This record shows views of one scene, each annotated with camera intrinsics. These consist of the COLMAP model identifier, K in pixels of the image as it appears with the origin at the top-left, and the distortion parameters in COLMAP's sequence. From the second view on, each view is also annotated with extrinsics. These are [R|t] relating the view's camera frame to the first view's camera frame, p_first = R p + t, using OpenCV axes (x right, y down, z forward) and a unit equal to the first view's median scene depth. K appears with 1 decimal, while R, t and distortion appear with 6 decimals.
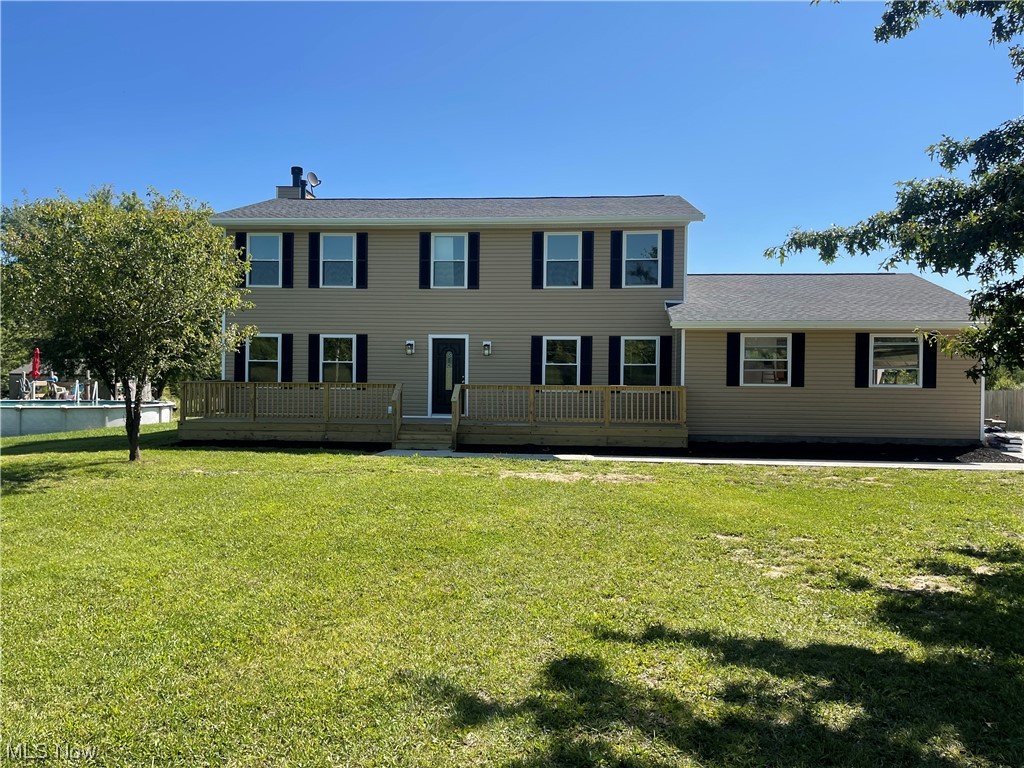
lens RADIAL K [[763.8, 0, 512.0], [0, 763.8, 384.0], [0, 0, 1]] dist [0.088313, -0.112077]
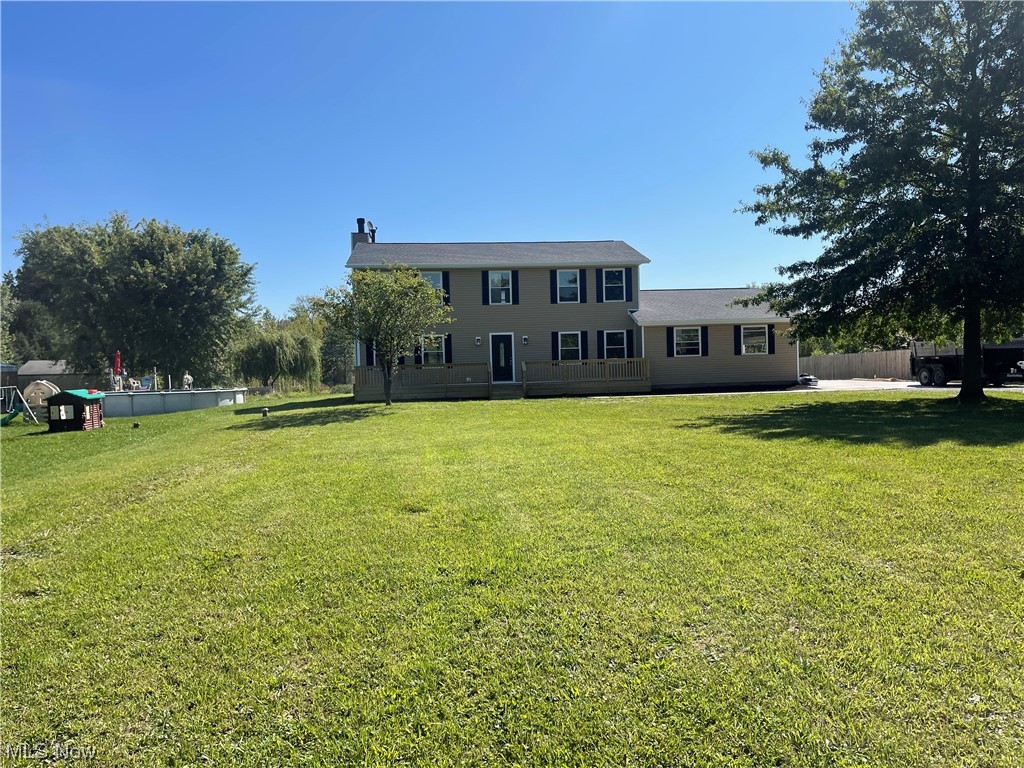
lens RADIAL K [[763.8, 0, 512.0], [0, 763.8, 384.0], [0, 0, 1]] dist [0.088313, -0.112077]
pose [[0.982753, -0.042007, 0.180090, -0.367517], [0.039067, 0.999040, 0.019843, 0.014648], [-0.180751, -0.012465, 0.983450, -0.632931]]
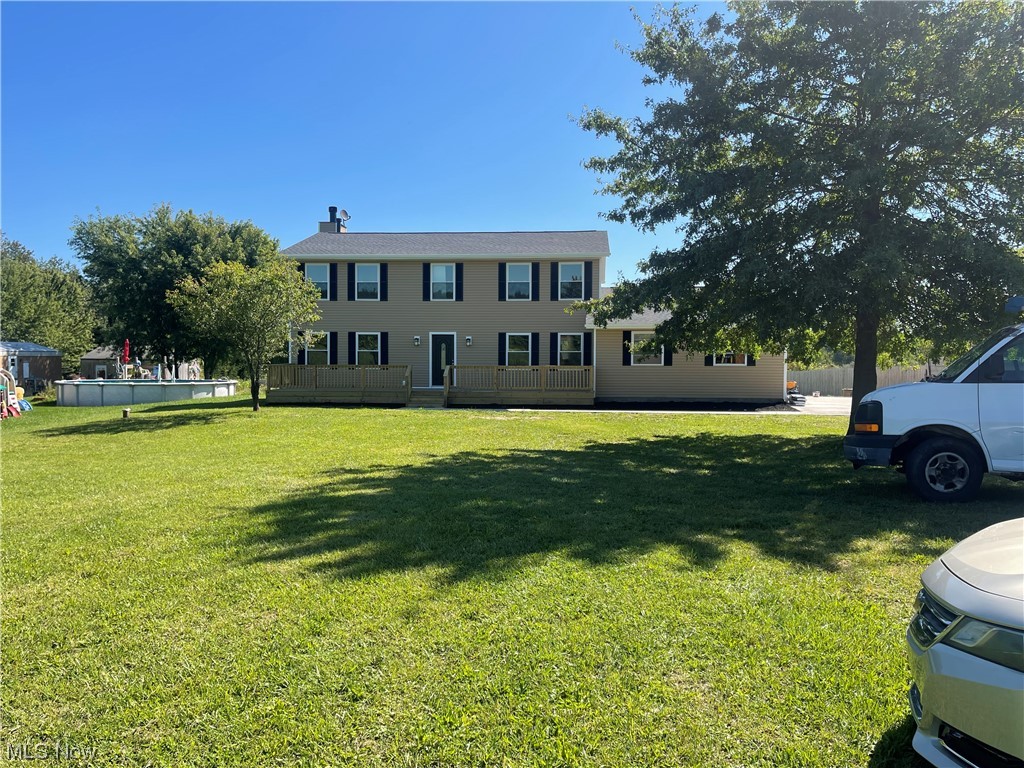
lens RADIAL K [[763.8, 0, 512.0], [0, 763.8, 384.0], [0, 0, 1]] dist [0.088313, -0.112077]
pose [[0.999956, -0.005853, -0.007347, 0.062873], [0.006034, 0.999670, 0.024964, -0.000192], [0.007198, -0.025007, 0.999661, -0.493425]]
